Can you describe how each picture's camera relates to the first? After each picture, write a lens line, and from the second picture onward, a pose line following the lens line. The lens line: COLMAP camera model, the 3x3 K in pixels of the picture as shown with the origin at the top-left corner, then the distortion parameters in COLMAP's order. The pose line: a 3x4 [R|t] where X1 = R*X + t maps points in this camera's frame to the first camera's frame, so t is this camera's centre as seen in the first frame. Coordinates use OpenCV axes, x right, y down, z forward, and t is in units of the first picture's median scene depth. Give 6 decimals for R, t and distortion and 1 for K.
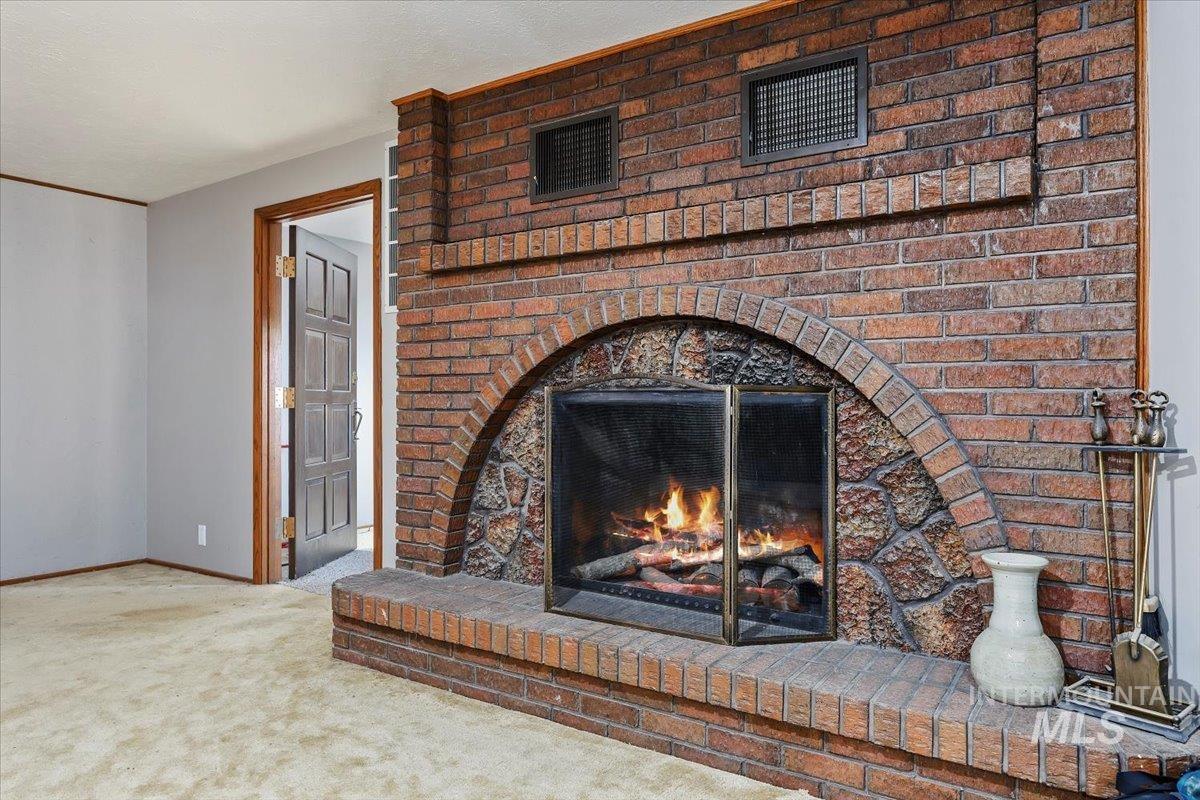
lens RADIAL K [[536.2, 0, 600.0], [0, 536.2, 400.0], [0, 0, 1]] dist [-0.002256, 0.000122]
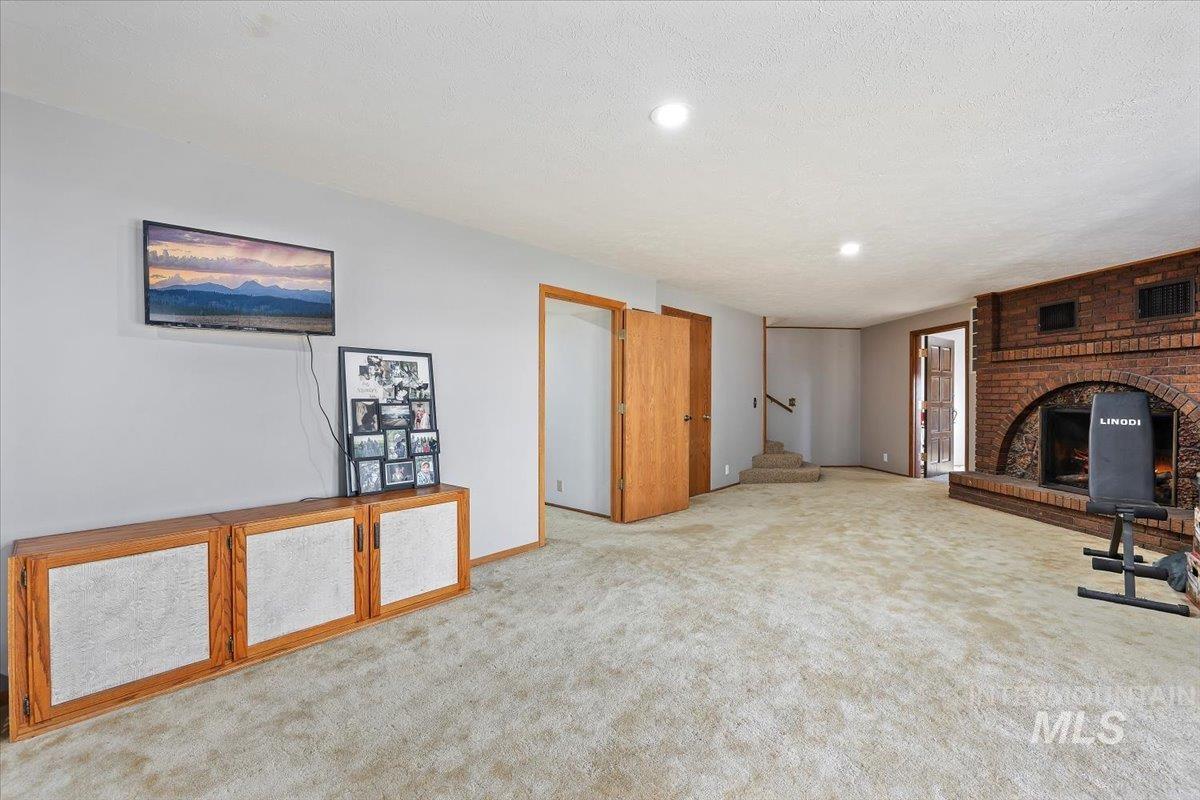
lens RADIAL K [[462.0, 0, 600.0], [0, 462.0, 400.0], [0, 0, 1]] dist [-0.013905, 0.000106]
pose [[0.500504, 0.008642, -0.865691, 0.706372], [0.003574, 0.999921, 0.012048, -0.082515], [0.865727, -0.009124, 0.500434, -1.894896]]
